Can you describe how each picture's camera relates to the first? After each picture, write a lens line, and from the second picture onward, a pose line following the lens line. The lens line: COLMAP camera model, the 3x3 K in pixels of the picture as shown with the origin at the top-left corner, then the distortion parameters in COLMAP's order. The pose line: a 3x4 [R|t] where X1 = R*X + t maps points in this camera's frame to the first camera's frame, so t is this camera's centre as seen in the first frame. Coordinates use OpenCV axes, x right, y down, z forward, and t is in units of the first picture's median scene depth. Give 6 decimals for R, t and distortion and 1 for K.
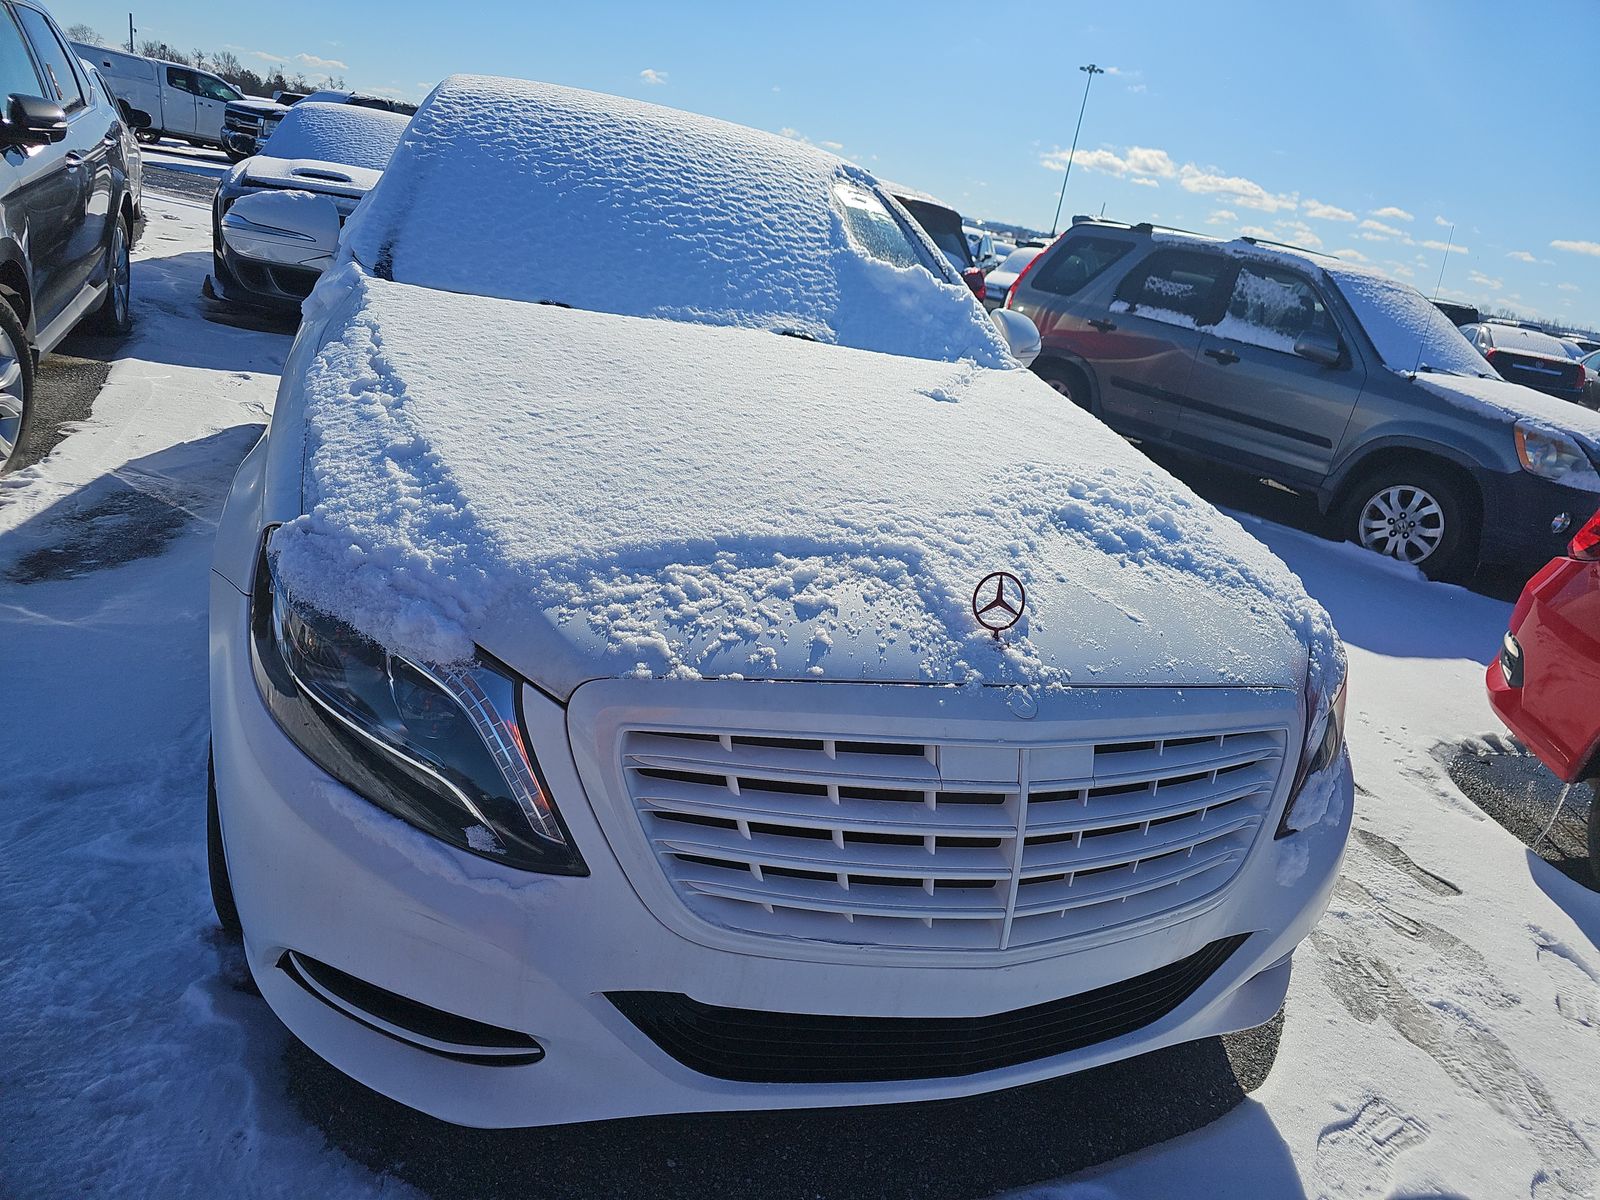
lens RADIAL K [[1060.5, 0, 802.5], [0, 1060.5, 615.9], [0, 0, 1]] dist [0.054650, -0.038867]
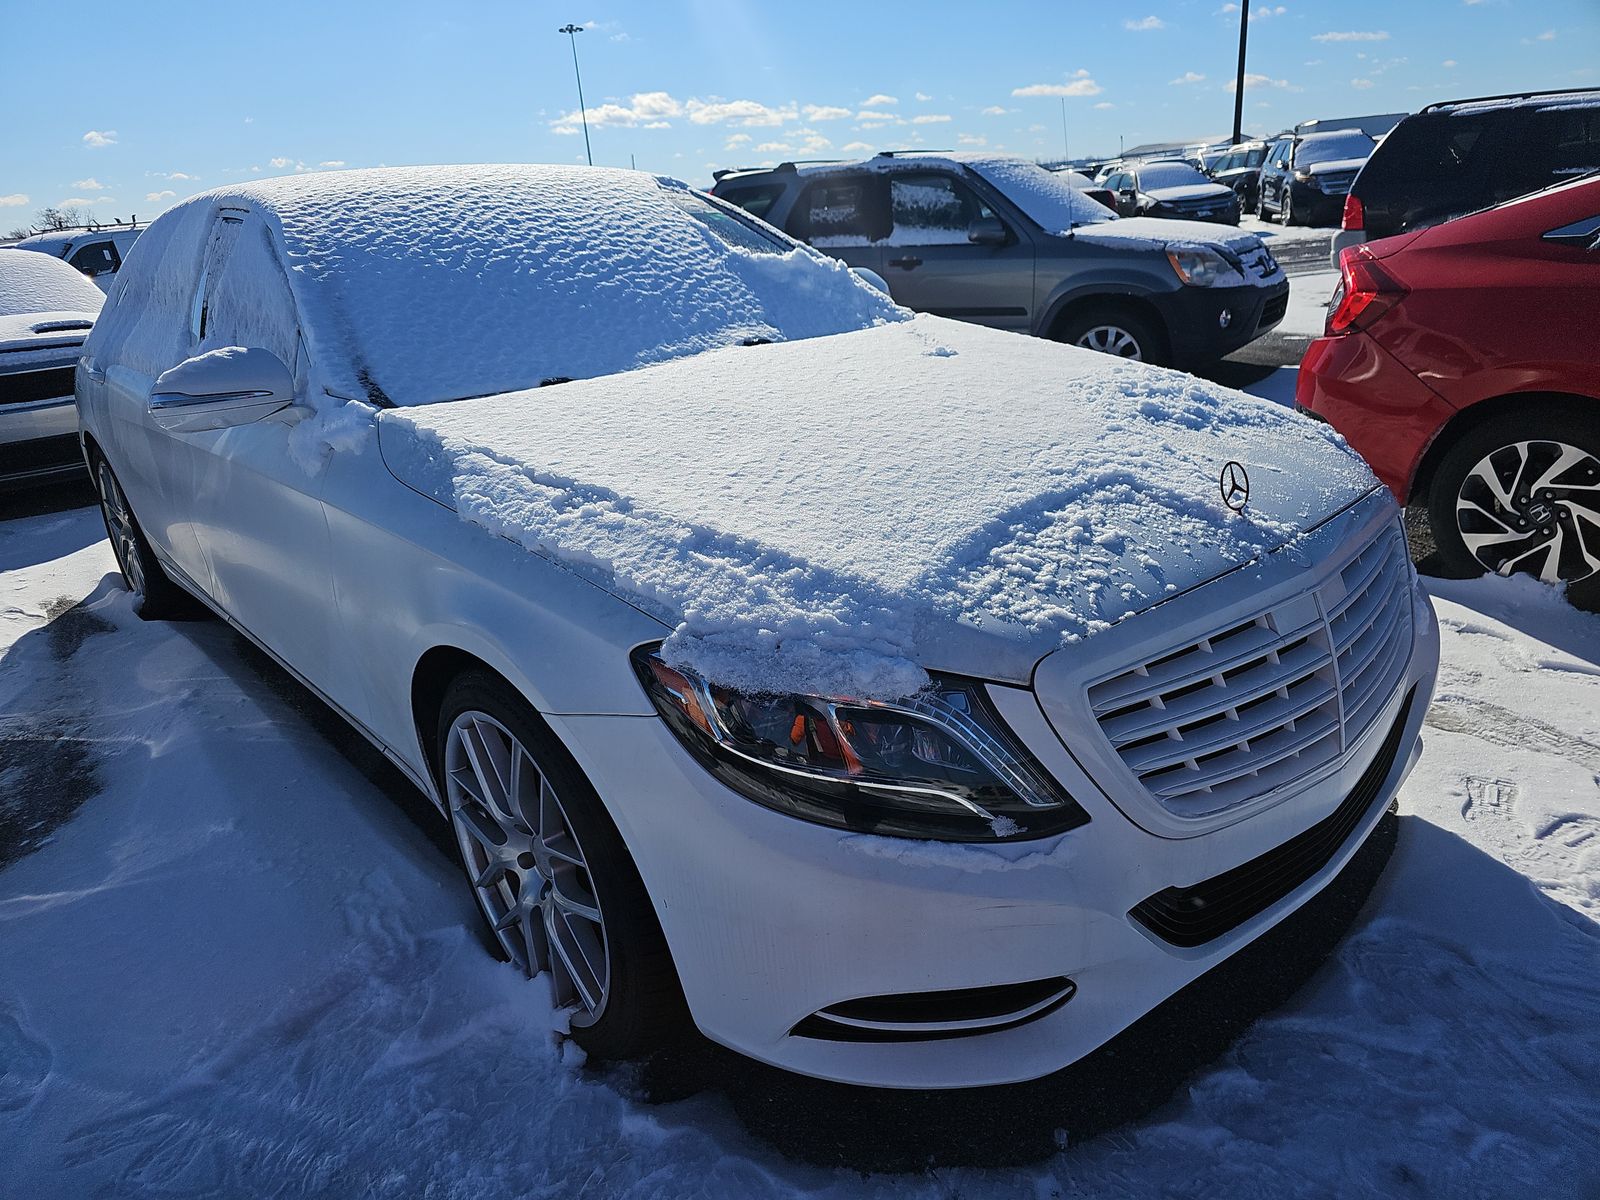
lens RADIAL K [[1060.5, 0, 771.5], [0, 1060.5, 613.4], [0, 0, 1]] dist [0.054650, -0.038867]
pose [[0.901744, -0.353128, 0.249315, -0.356541], [0.347883, 0.935188, 0.066338, -0.079236], [-0.256582, 0.026912, 0.966148, -0.011590]]
